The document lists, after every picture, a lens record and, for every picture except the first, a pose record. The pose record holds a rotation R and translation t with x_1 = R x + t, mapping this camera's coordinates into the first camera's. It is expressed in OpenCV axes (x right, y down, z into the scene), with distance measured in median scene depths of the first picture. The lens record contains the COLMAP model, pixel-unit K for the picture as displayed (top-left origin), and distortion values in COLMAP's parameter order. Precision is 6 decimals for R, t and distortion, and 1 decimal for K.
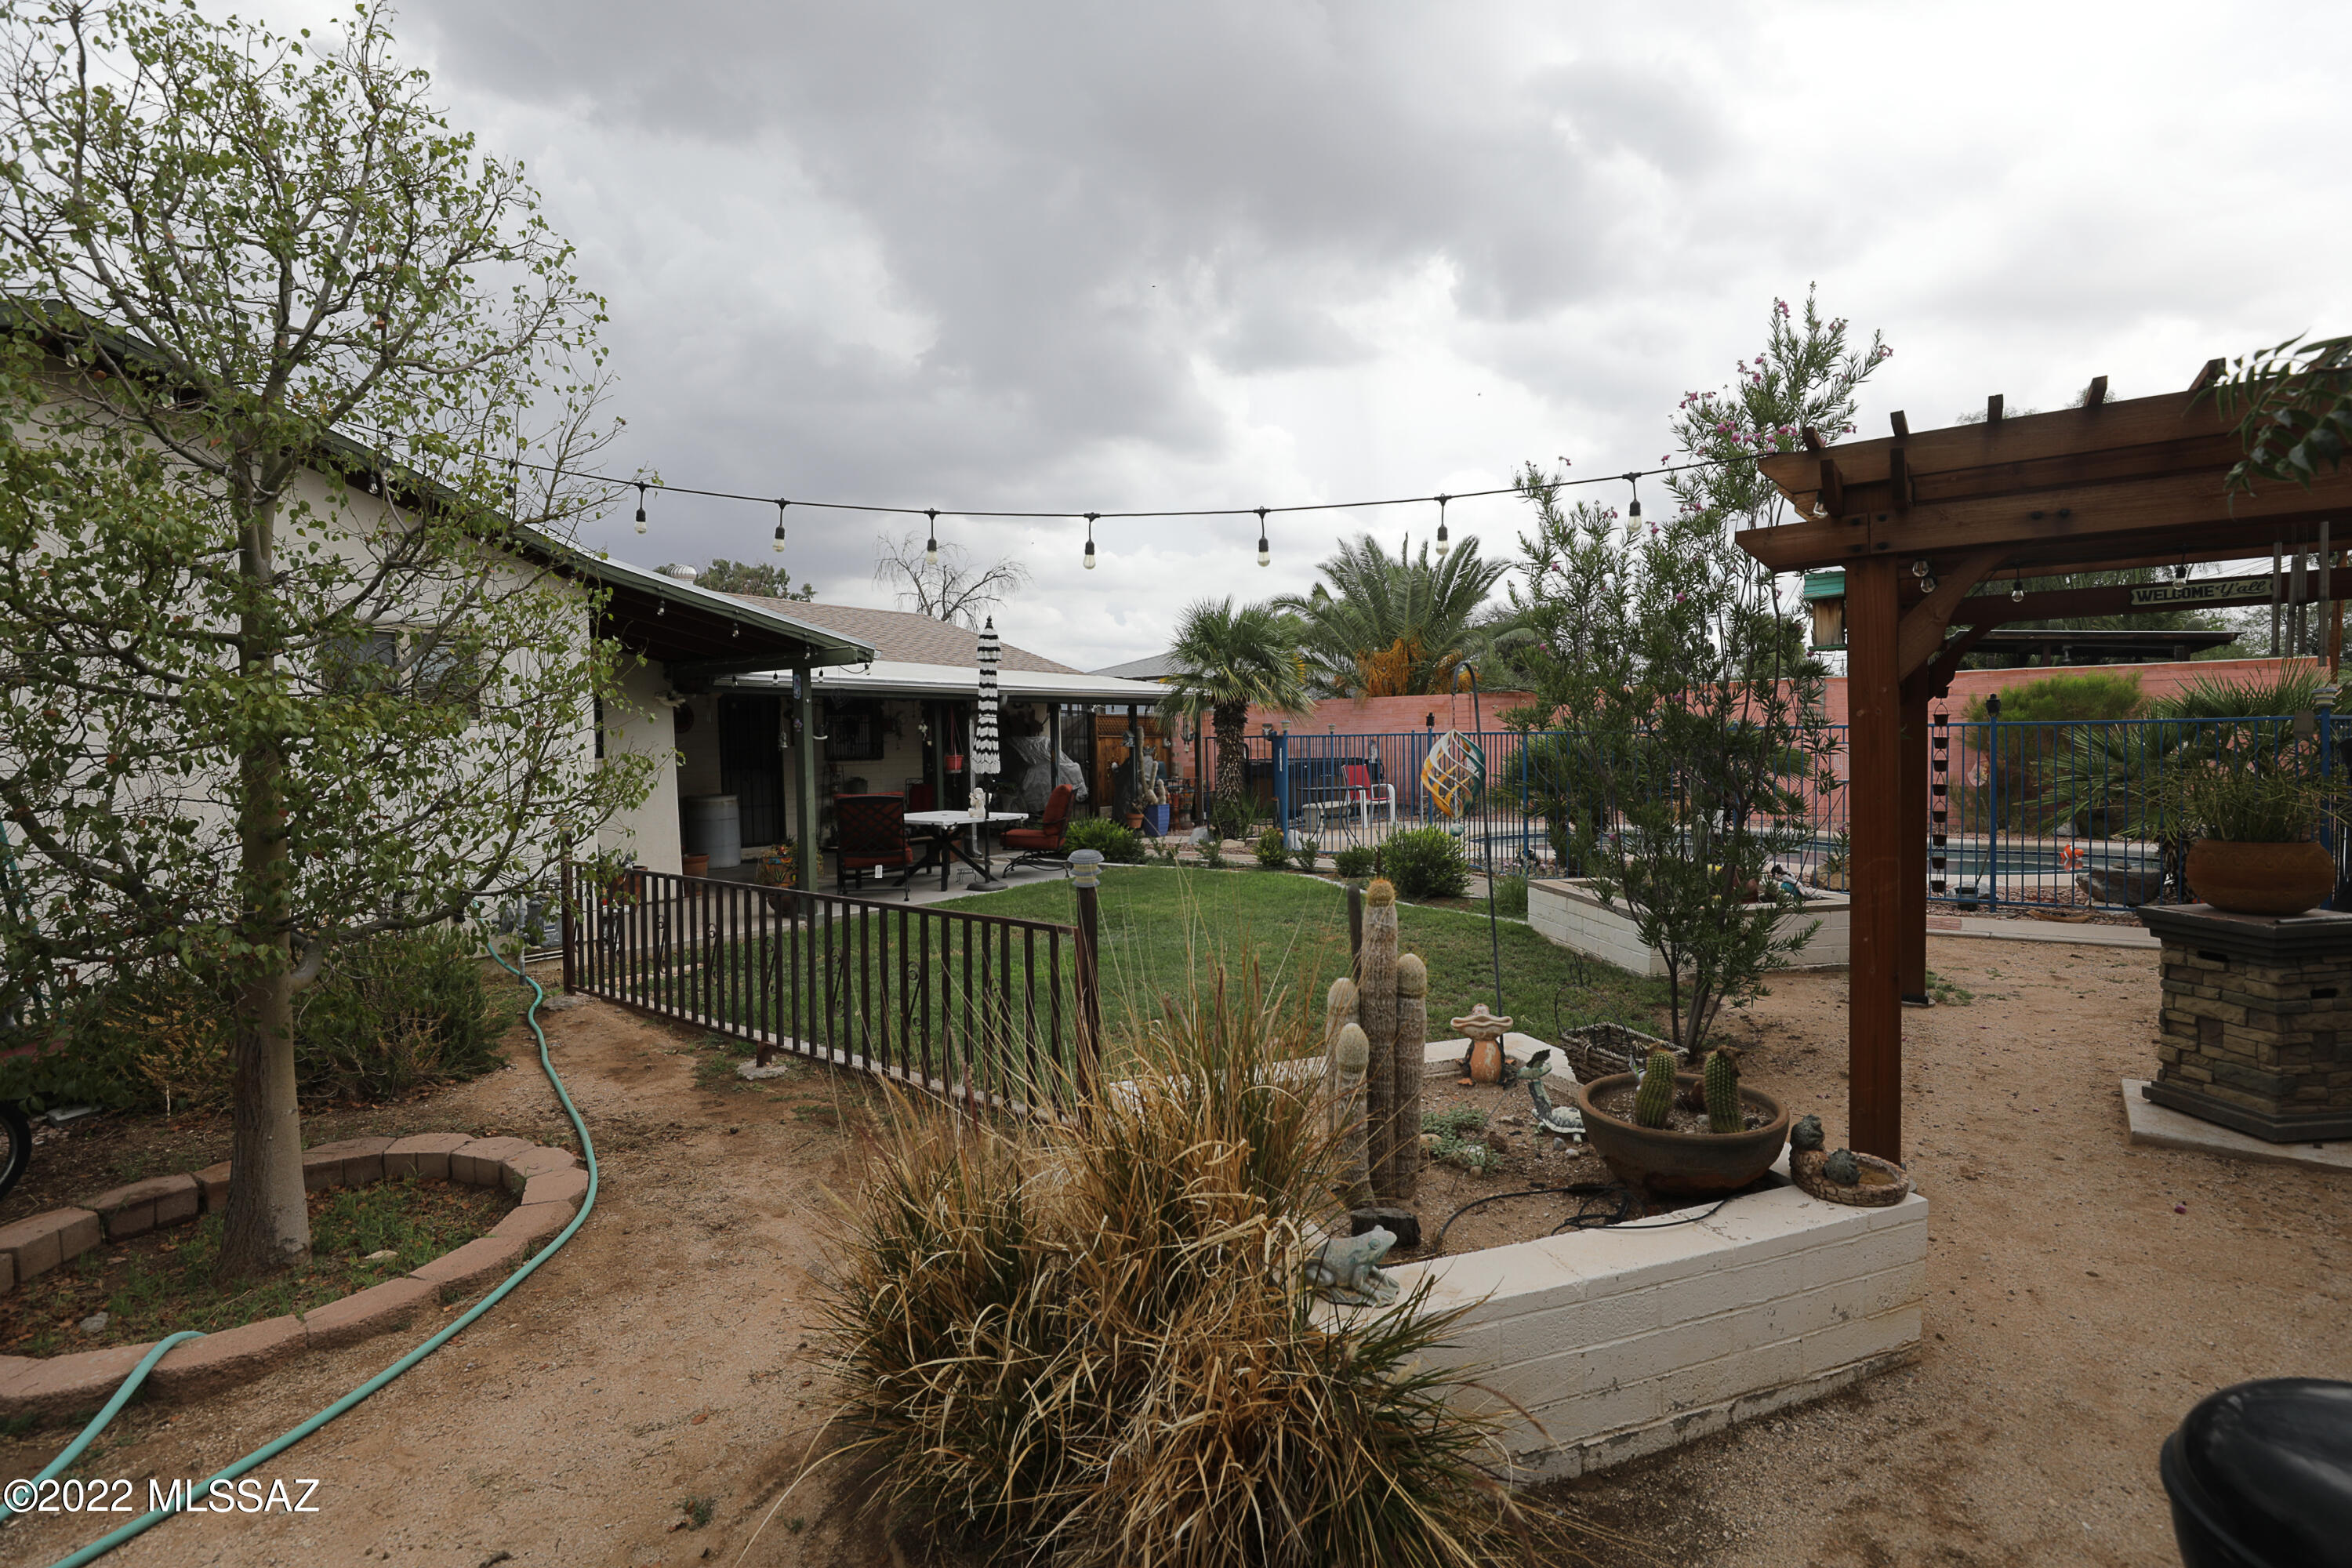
lens RADIAL K [[1074.1, 0, 1171.1], [0, 1074.1, 782.8], [0, 0, 1]] dist [-0.047303, 0.014909]
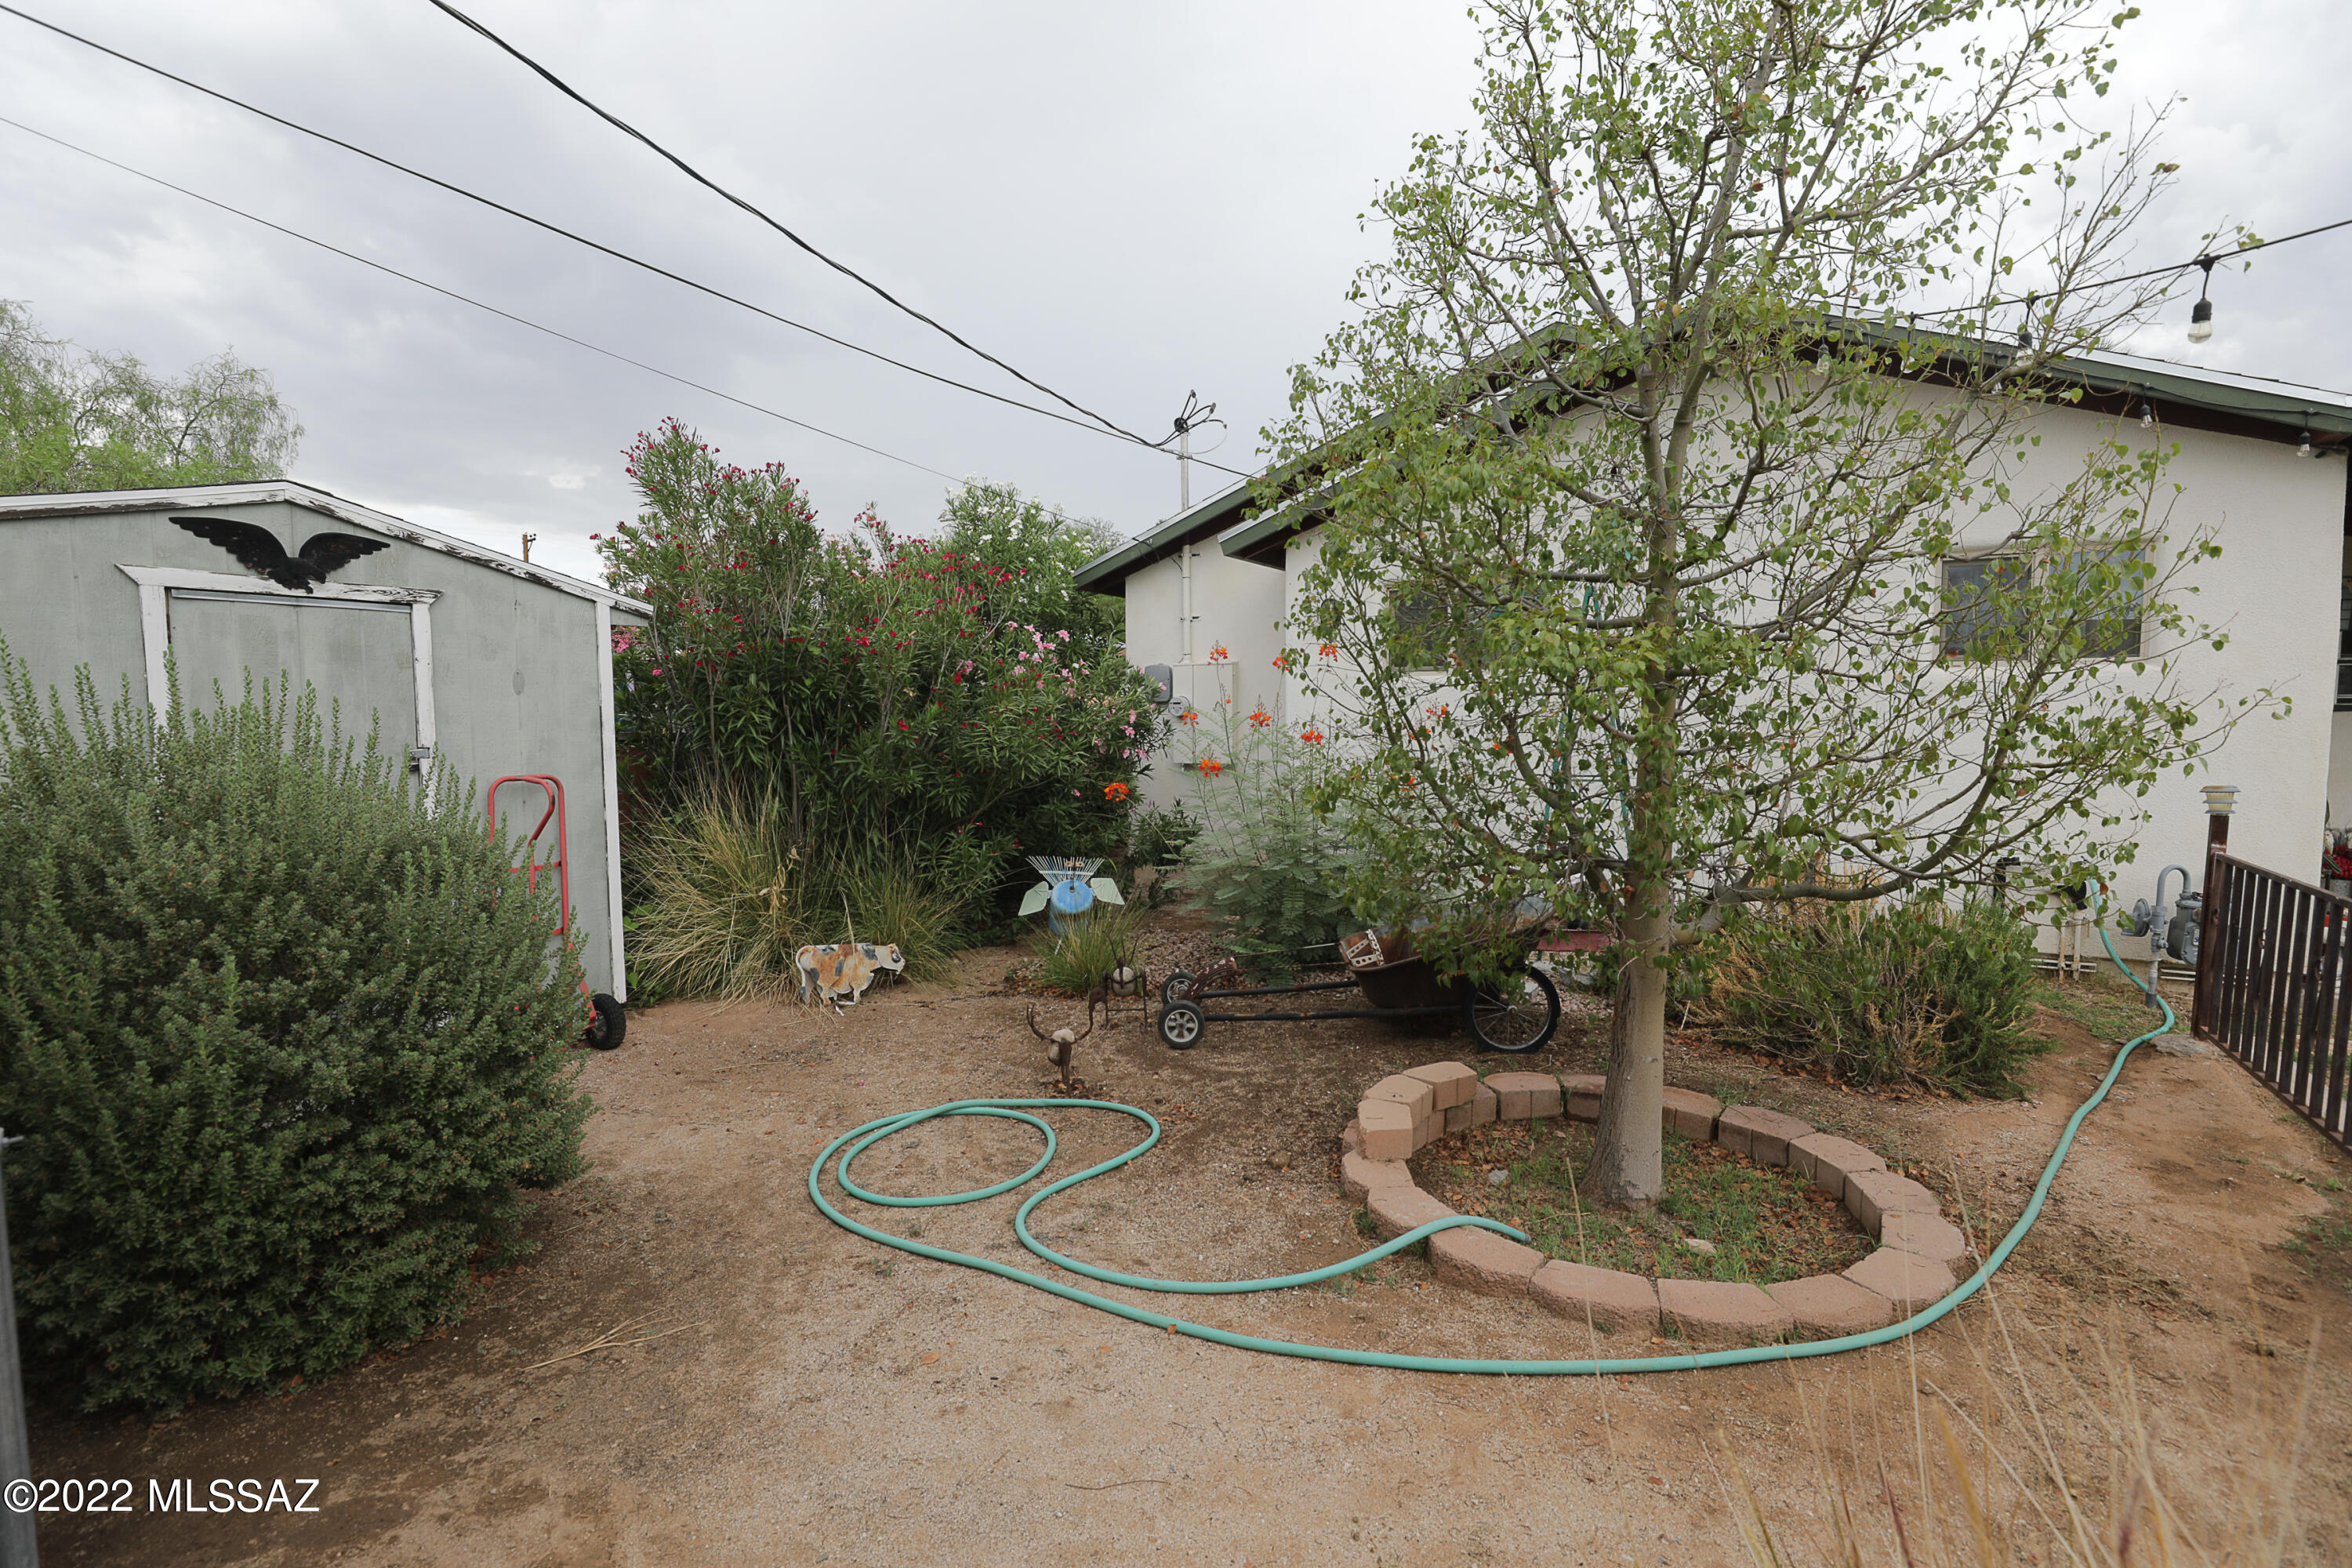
lens RADIAL K [[1071.4, 0, 1172.9], [0, 1071.4, 787.8], [0, 0, 1]] dist [-0.044070, 0.013119]
pose [[0.107473, 0.086051, -0.990477, 0.064398], [-0.033238, 0.996001, 0.082925, -0.006338], [0.993652, 0.024009, 0.109904, 0.386738]]
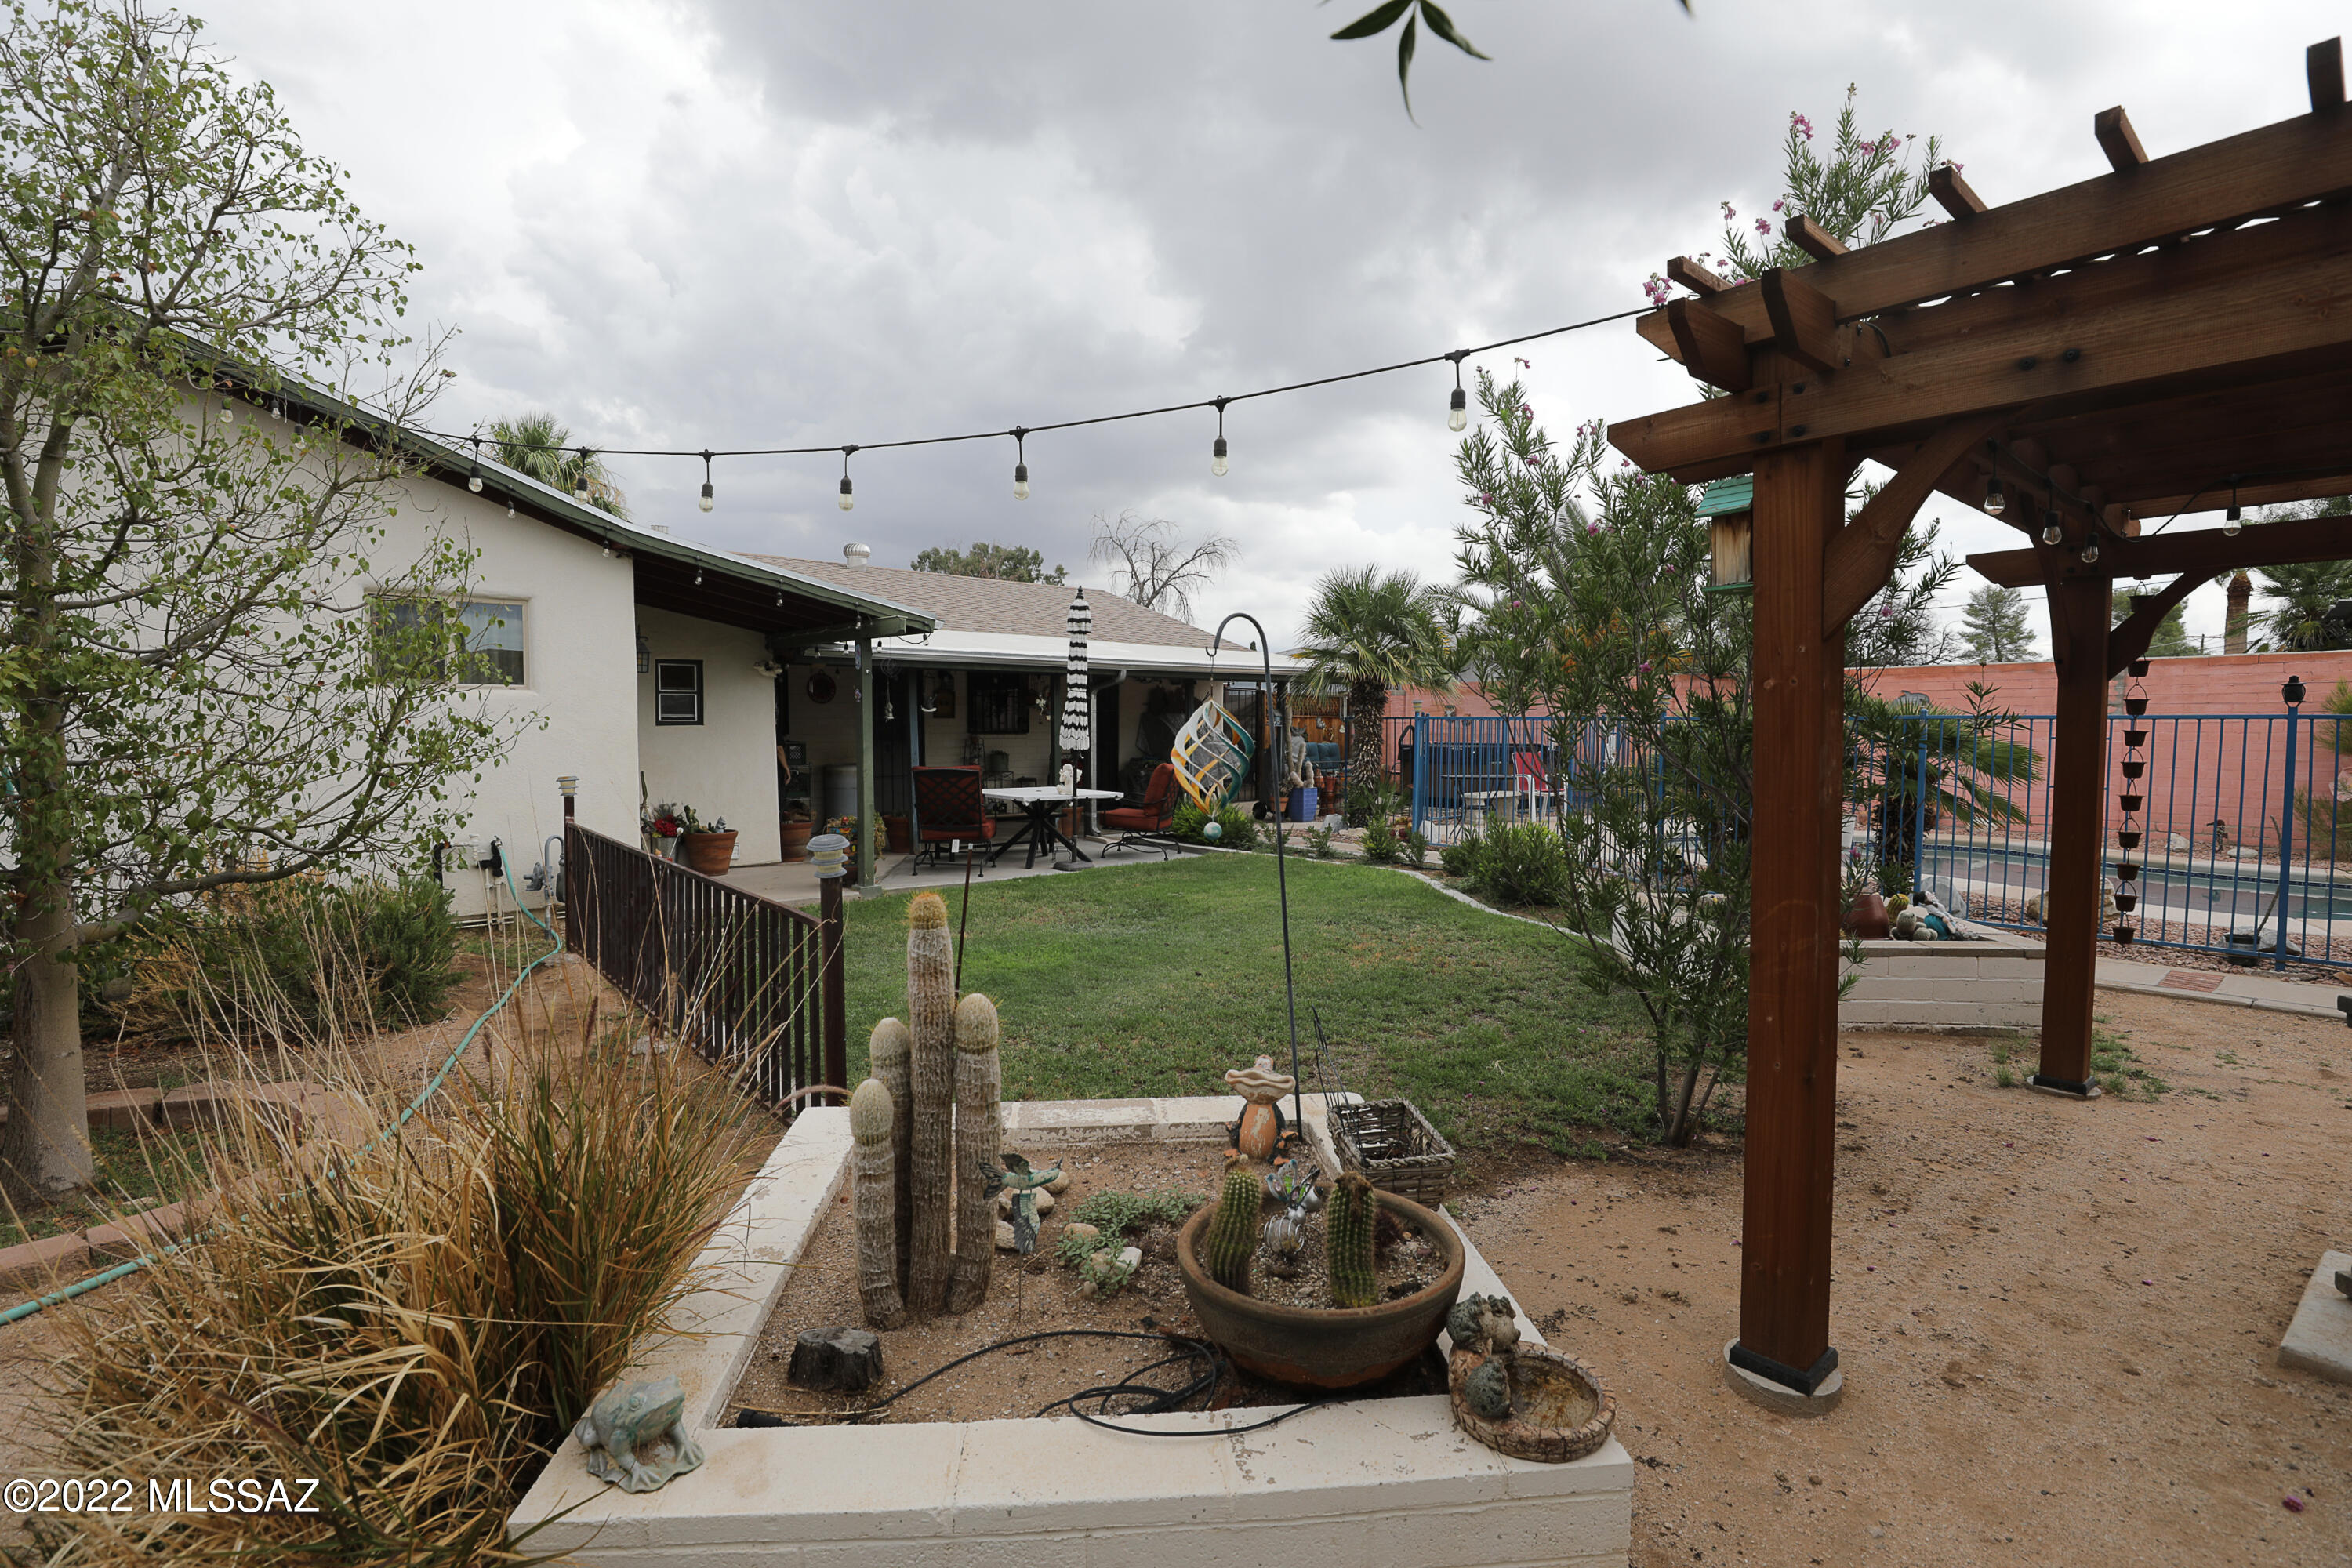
lens RADIAL K [[1071.4, 0, 1172.9], [0, 1071.4, 787.8], [0, 0, 1]] dist [-0.044070, 0.013119]
pose [[0.972412, 0.033696, -0.230823, 0.398384], [-0.028352, 0.999248, 0.026431, -0.006649], [0.231540, -0.019157, 0.972637, 0.230776]]
